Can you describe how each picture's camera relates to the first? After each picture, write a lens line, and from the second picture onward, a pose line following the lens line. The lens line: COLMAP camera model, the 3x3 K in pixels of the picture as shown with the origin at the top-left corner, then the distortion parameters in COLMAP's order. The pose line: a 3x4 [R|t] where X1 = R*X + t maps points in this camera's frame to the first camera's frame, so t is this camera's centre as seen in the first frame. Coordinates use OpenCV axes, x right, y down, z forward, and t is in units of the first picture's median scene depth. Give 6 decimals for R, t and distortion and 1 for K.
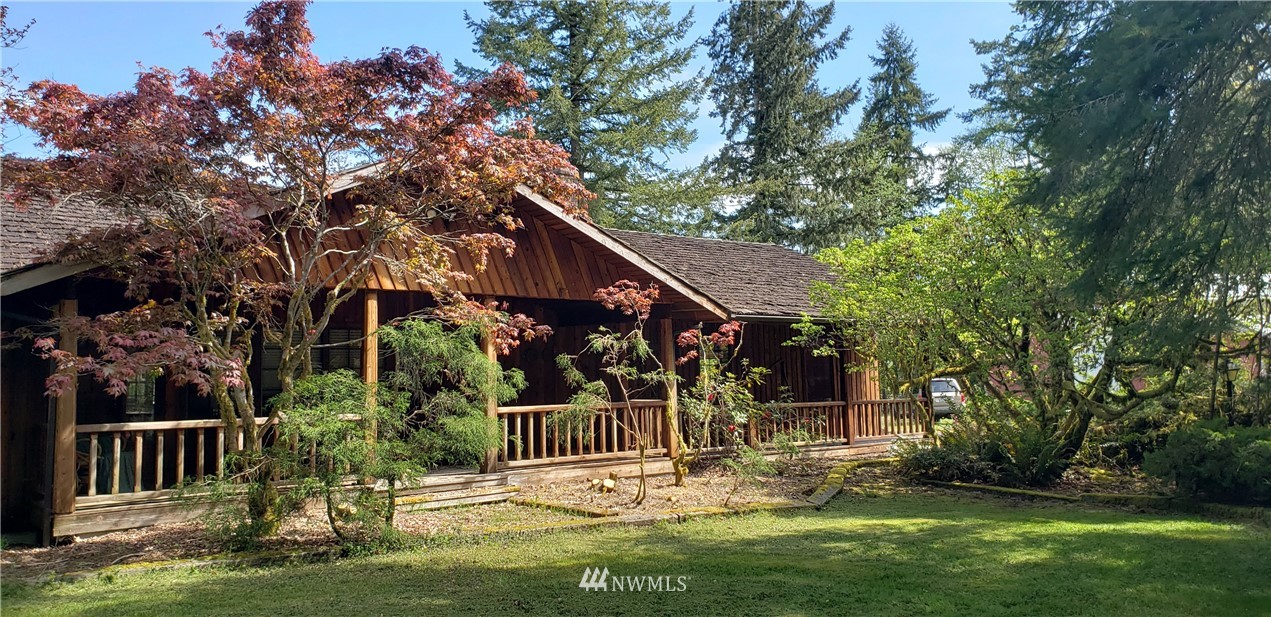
lens RADIAL K [[988.9, 0, 635.5], [0, 988.9, 308.5], [0, 0, 1]] dist [0.115635, -0.226132]
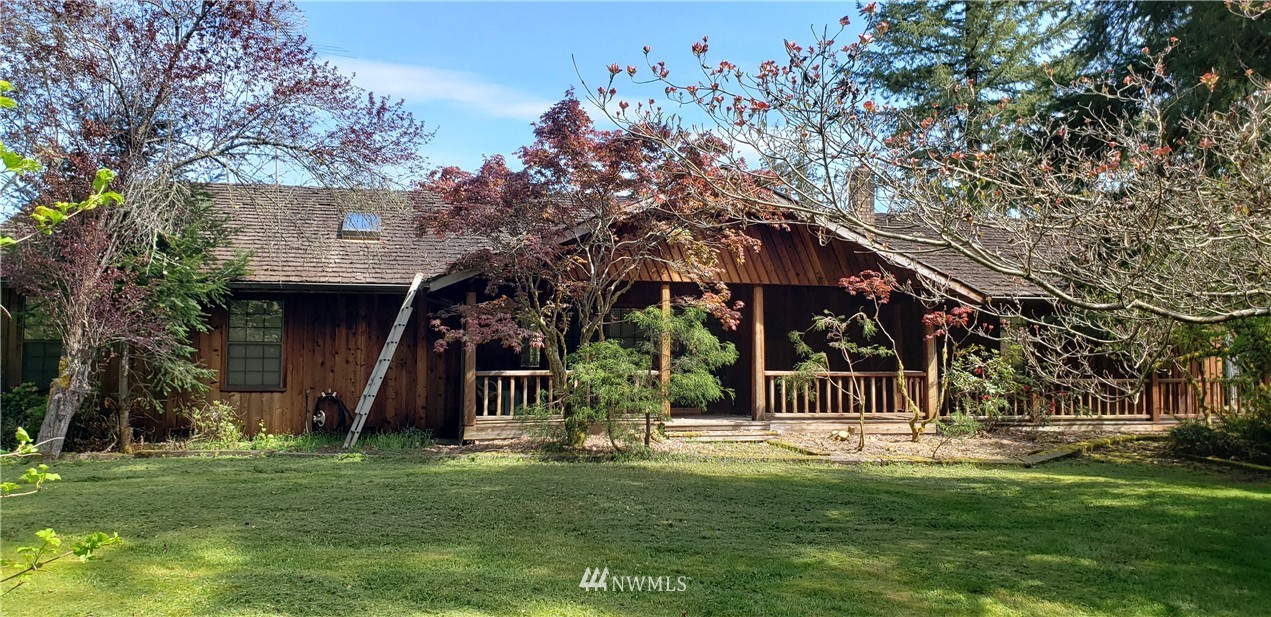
lens RADIAL K [[976.2, 0, 620.0], [0, 976.2, 308.8], [0, 0, 1]] dist [0.002124, 0.005888]
pose [[0.900616, 0.006533, -0.434567, 0.274033], [0.007265, 0.999521, 0.030083, -0.023241], [0.434555, -0.030251, 0.900137, -0.249905]]
